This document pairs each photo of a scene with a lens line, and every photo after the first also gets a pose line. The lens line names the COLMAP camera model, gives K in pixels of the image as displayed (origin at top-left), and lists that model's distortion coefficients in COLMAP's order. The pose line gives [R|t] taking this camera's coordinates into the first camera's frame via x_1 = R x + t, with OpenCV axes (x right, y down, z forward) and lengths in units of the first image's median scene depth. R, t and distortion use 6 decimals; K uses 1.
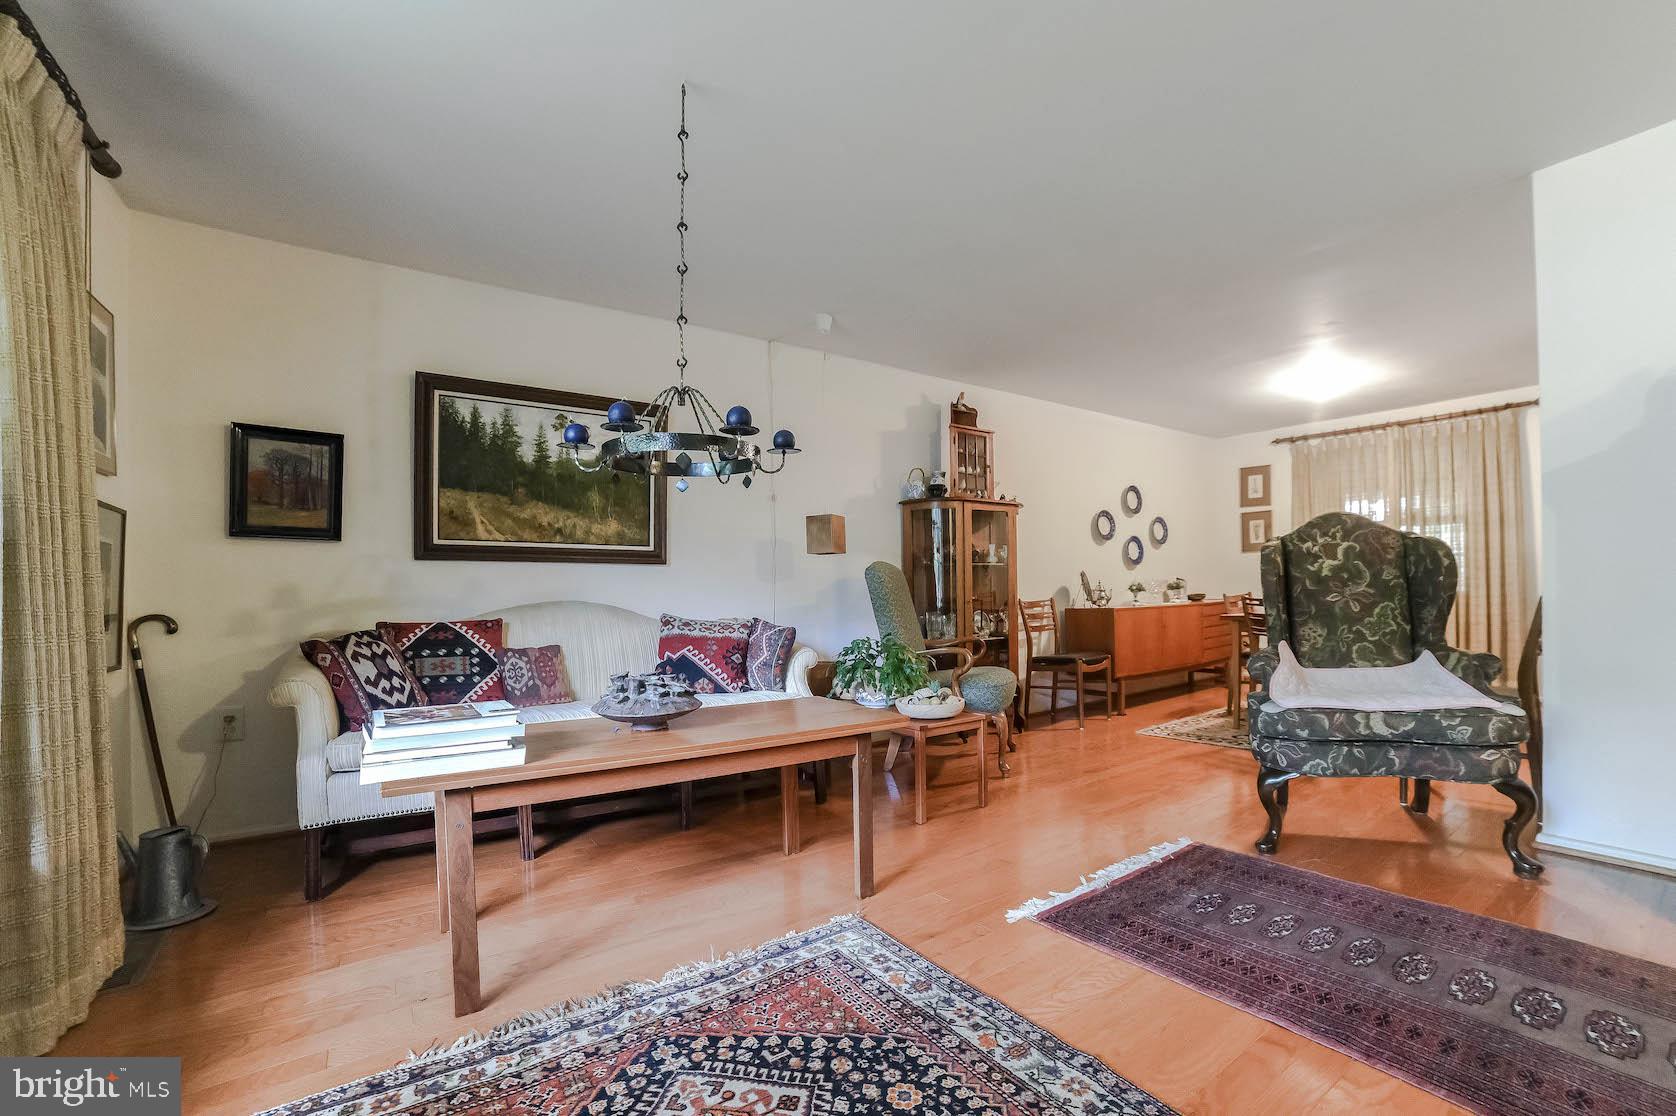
lens RADIAL K [[691.0, 0, 839.9], [0, 691.0, 565.0], [0, 0, 1]] dist [-0.104571, 0.041589]
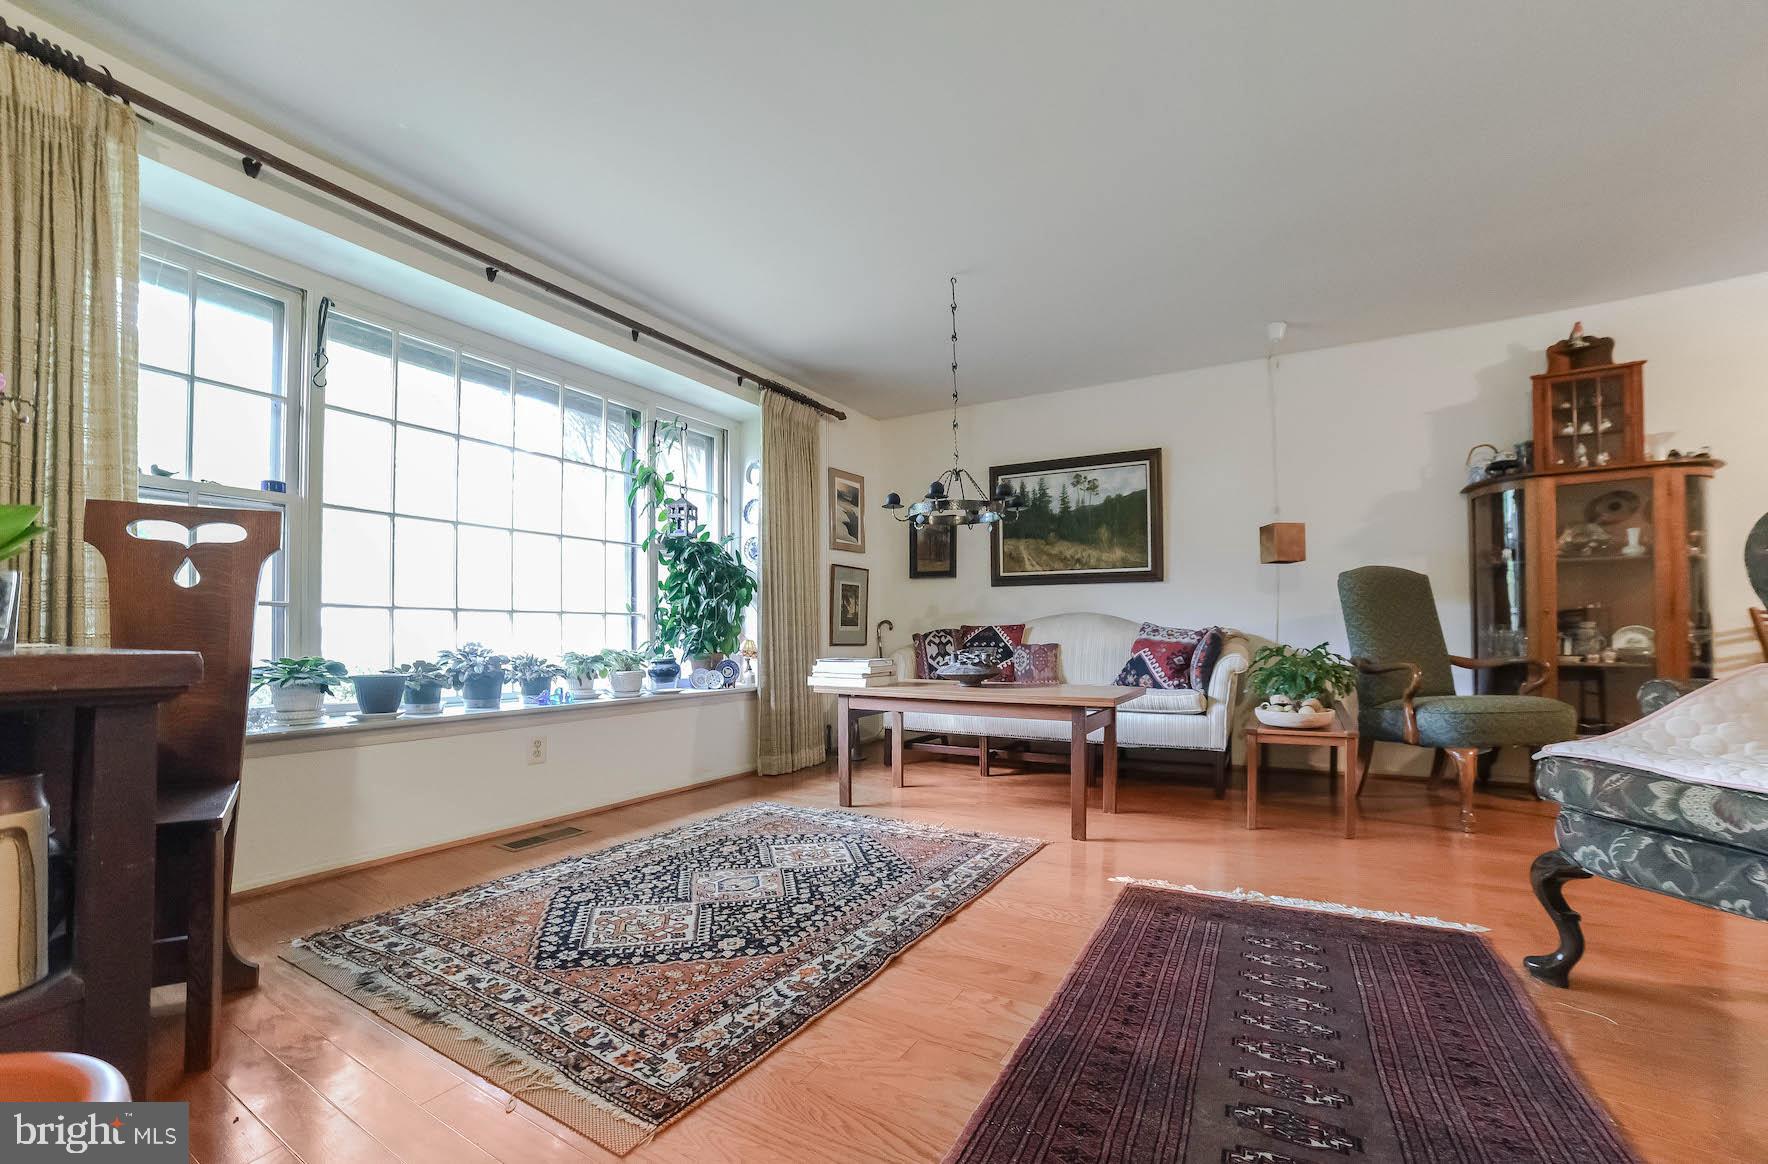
lens RADIAL K [[692.5, 0, 953.5], [0, 692.5, 587.4], [0, 0, 1]] dist [-0.041869, 0.000174]
pose [[0.477496, -0.042937, -0.877584, 0.806840], [0.036658, 0.998909, -0.028927, 0.040146], [0.877869, -0.018358, 0.478549, 0.147794]]
